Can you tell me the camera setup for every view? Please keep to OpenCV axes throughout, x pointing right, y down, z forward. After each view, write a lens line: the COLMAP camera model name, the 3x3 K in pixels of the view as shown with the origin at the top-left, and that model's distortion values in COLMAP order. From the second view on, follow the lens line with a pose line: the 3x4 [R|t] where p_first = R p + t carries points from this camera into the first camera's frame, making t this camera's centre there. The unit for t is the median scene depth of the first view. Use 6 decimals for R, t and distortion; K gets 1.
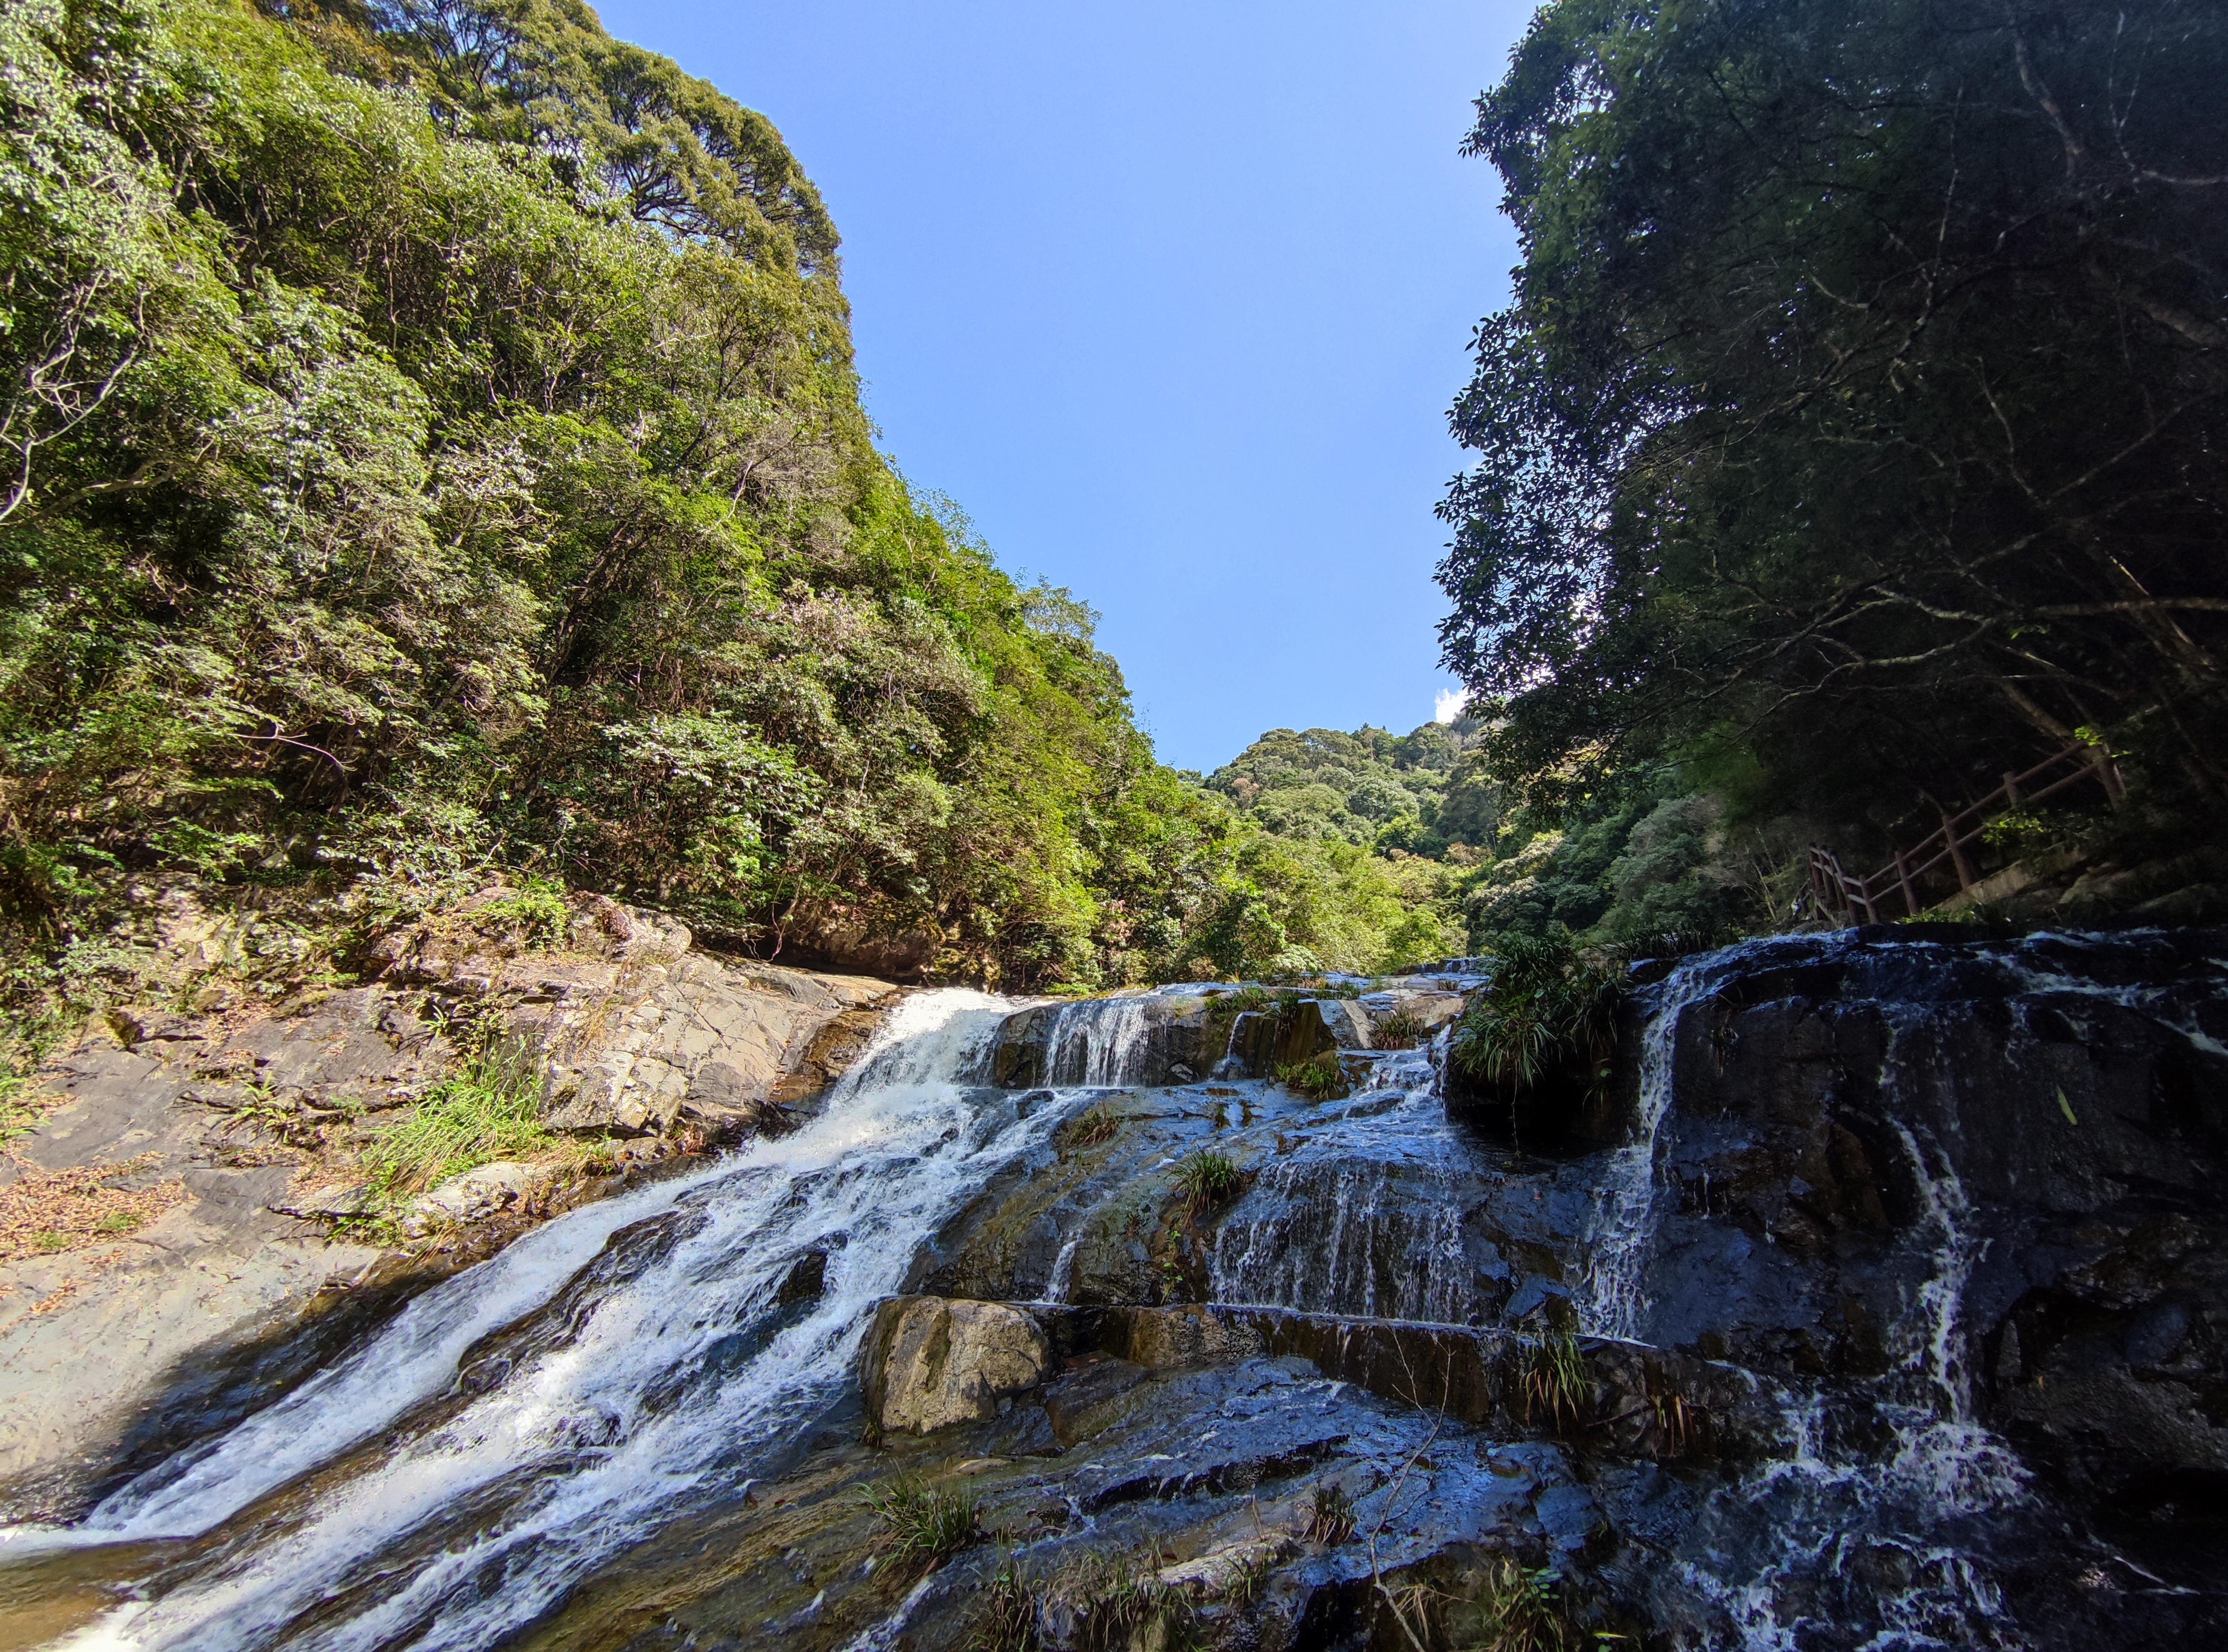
lens RADIAL K [[1024.0, 0, 1114.0], [0, 1024.0, 826.0], [0, 0, 1]] dist [-0.019375, 0.000016]
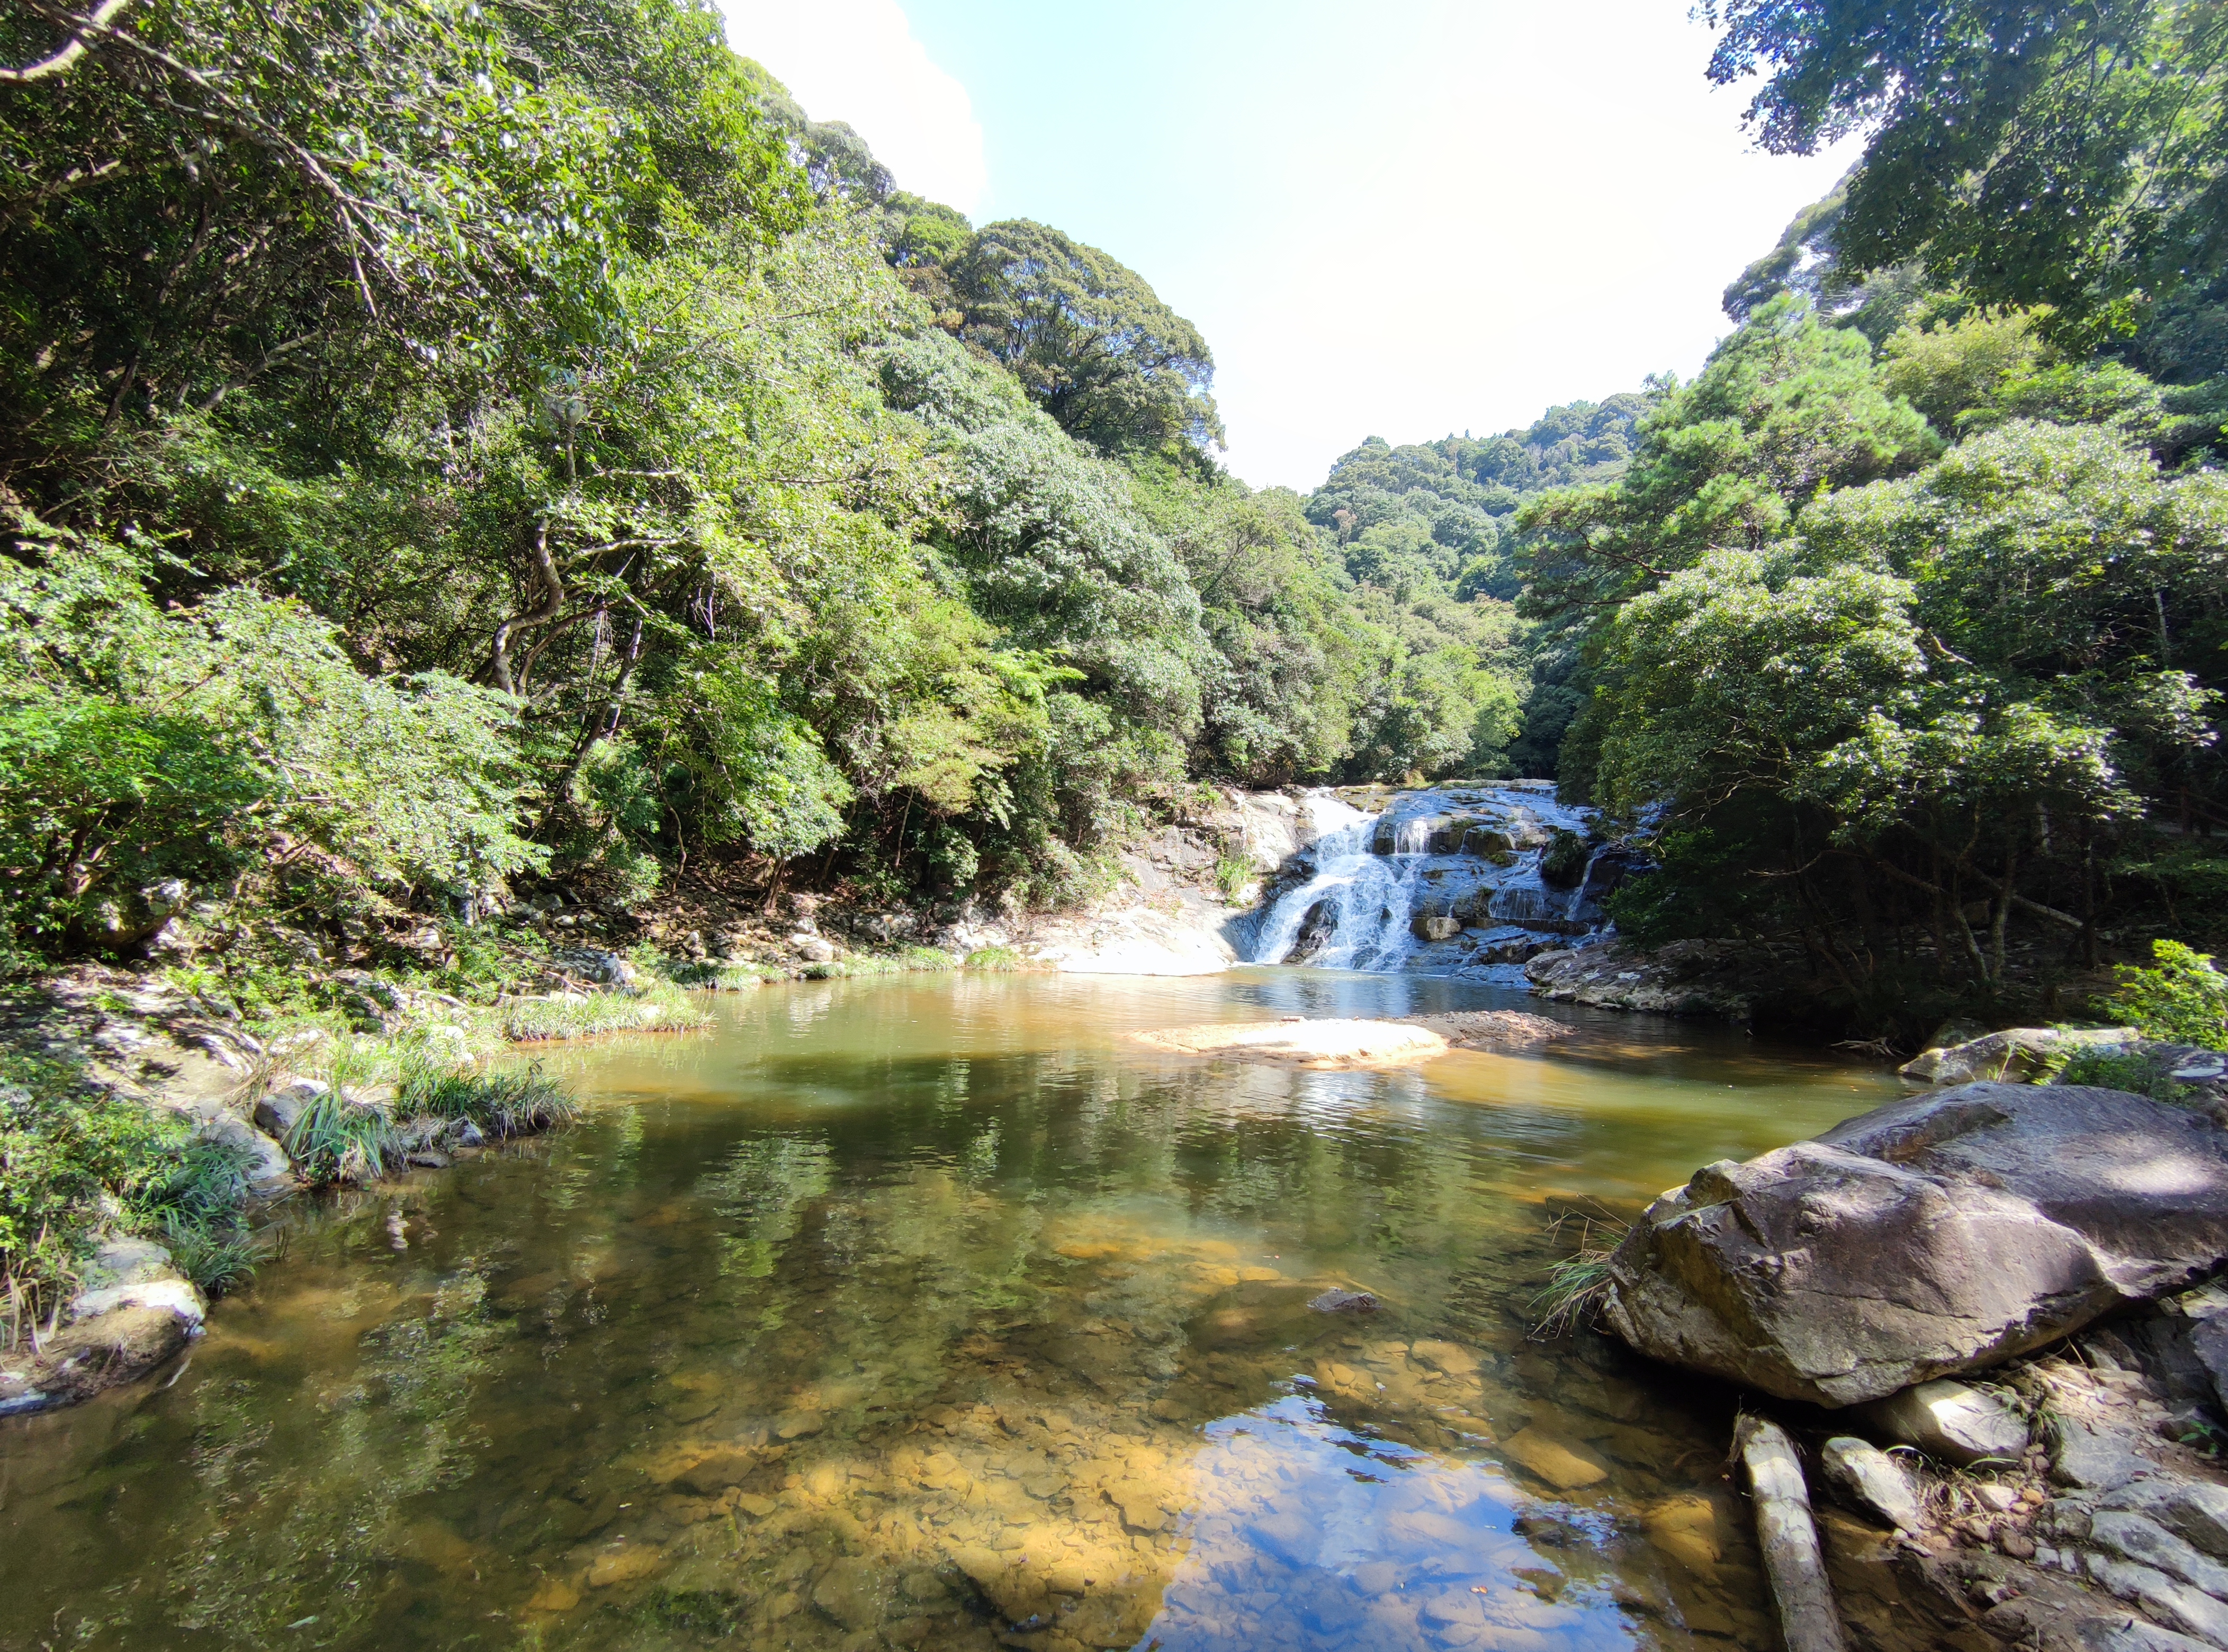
lens RADIAL K [[1024.0, 0, 1114.0], [0, 1024.0, 826.0], [0, 0, 1]] dist [-0.019375, 0.000016]
pose [[0.998776, -0.018118, -0.046021, -0.254277], [0.032046, 0.945811, 0.323134, -0.273722], [0.037673, -0.324213, 0.945234, -0.614414]]
